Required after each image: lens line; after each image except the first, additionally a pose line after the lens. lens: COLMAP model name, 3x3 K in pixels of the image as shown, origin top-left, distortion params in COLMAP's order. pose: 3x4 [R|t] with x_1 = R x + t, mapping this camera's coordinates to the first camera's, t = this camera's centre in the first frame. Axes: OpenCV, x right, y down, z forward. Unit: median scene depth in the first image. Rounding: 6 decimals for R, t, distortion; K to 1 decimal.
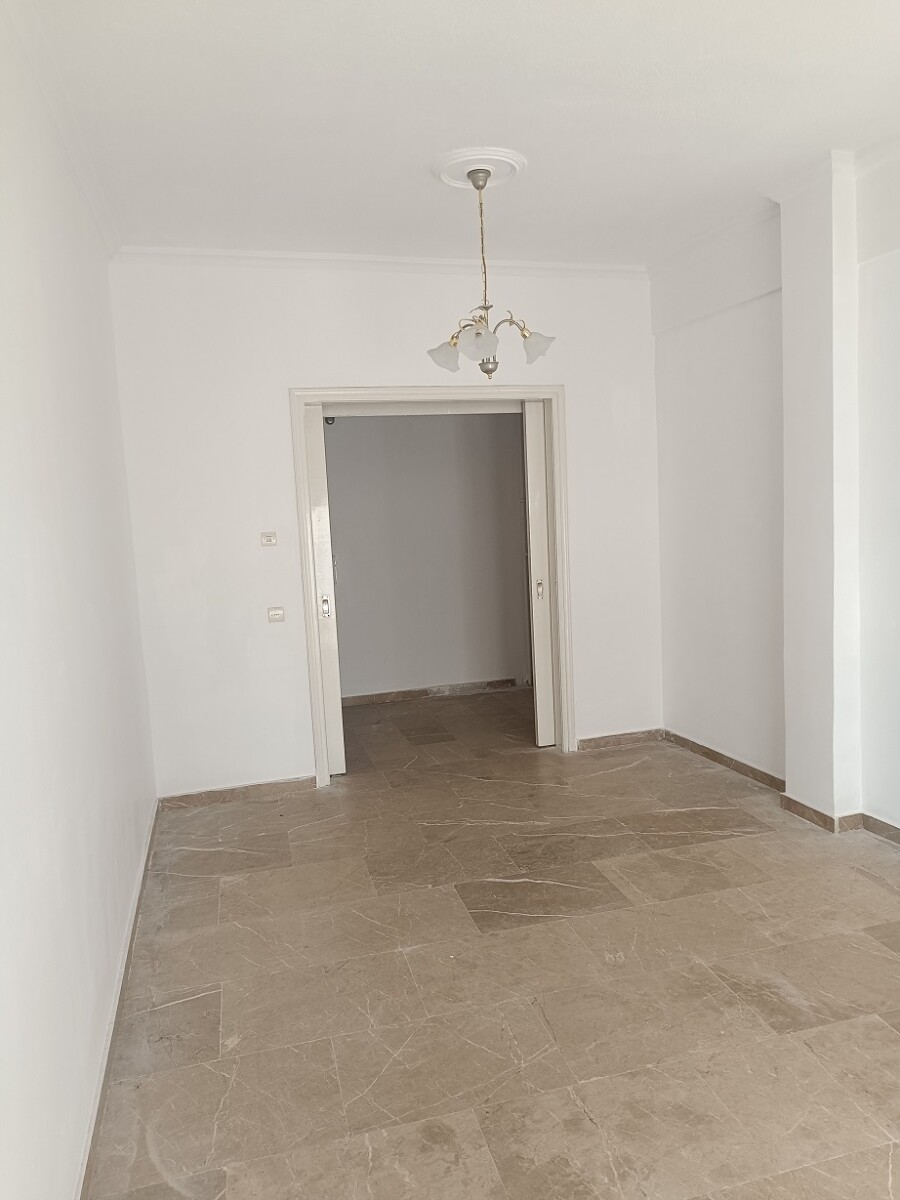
lens RADIAL K [[826.6, 0, 451.7], [0, 826.6, 593.6], [0, 0, 1]] dist [0.045370, -0.061480]
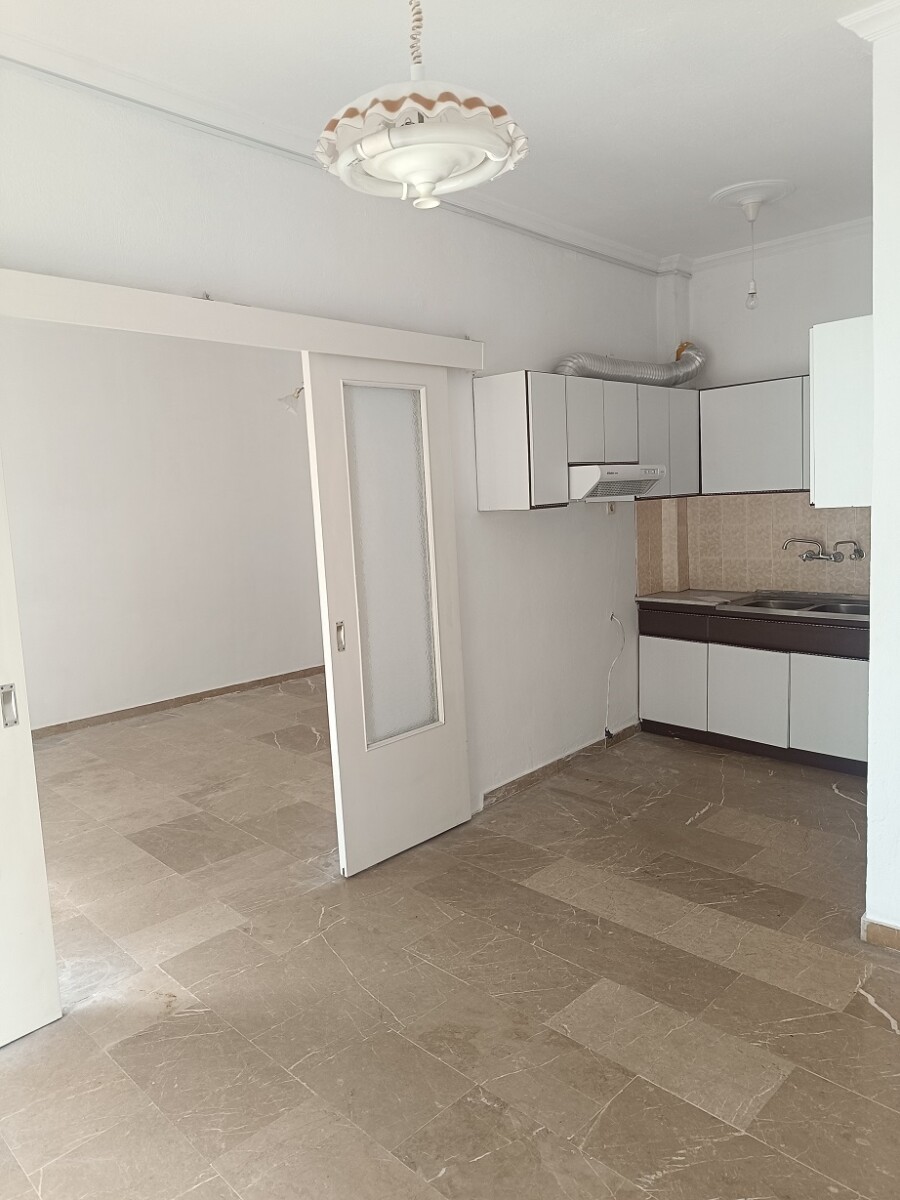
lens RADIAL K [[822.3, 0, 444.5], [0, 822.3, 597.4], [0, 0, 1]] dist [0.047216, -0.048518]
pose [[0.483983, 0.135870, -0.864465, 1.471038], [-0.074784, 0.990681, 0.113838, -0.113229], [0.871876, 0.009552, 0.489633, 0.399059]]
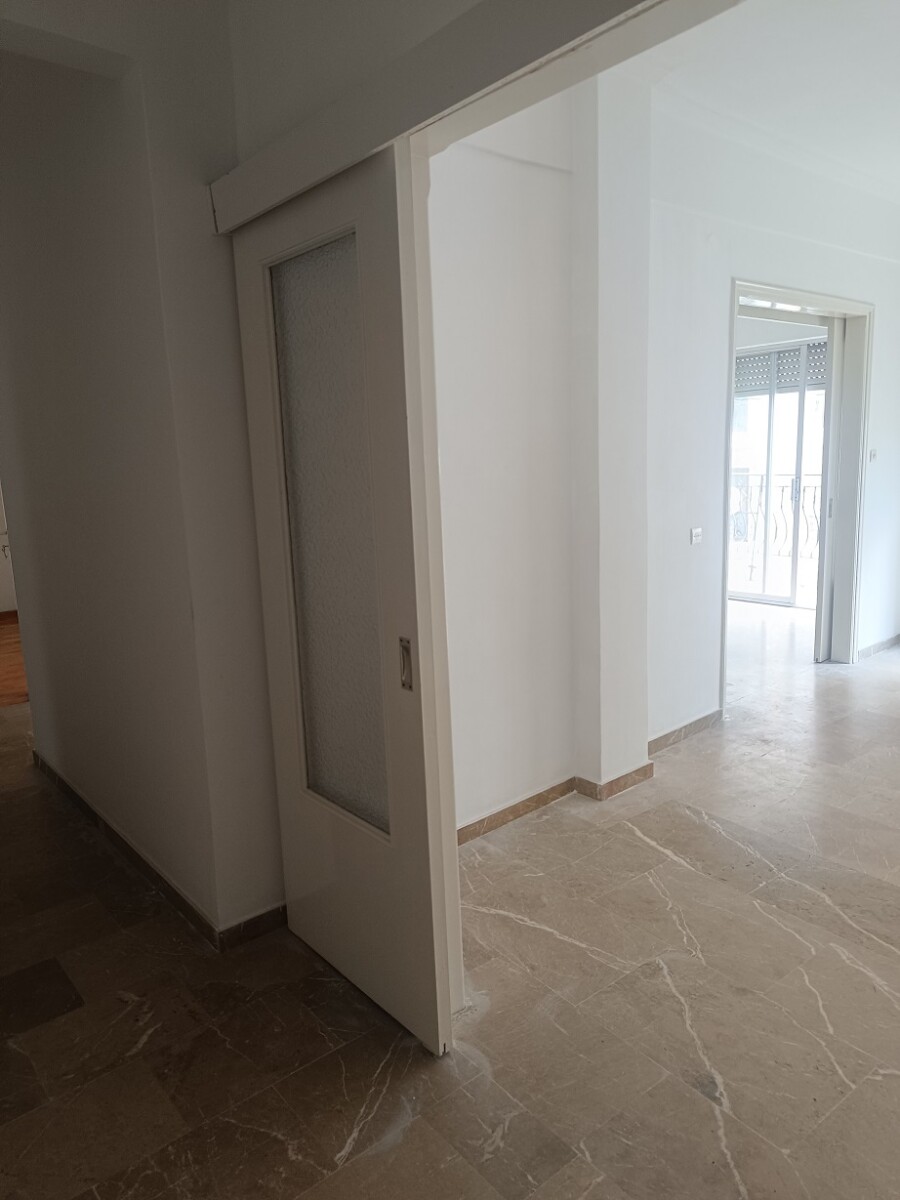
lens RADIAL K [[822.3, 0, 444.5], [0, 822.3, 597.4], [0, 0, 1]] dist [0.047216, -0.048518]
pose [[-0.383850, -0.100684, 0.917890, -0.342558], [0.164091, 0.970779, 0.175107, -0.139452], [-0.908699, 0.217833, -0.356112, 1.569197]]
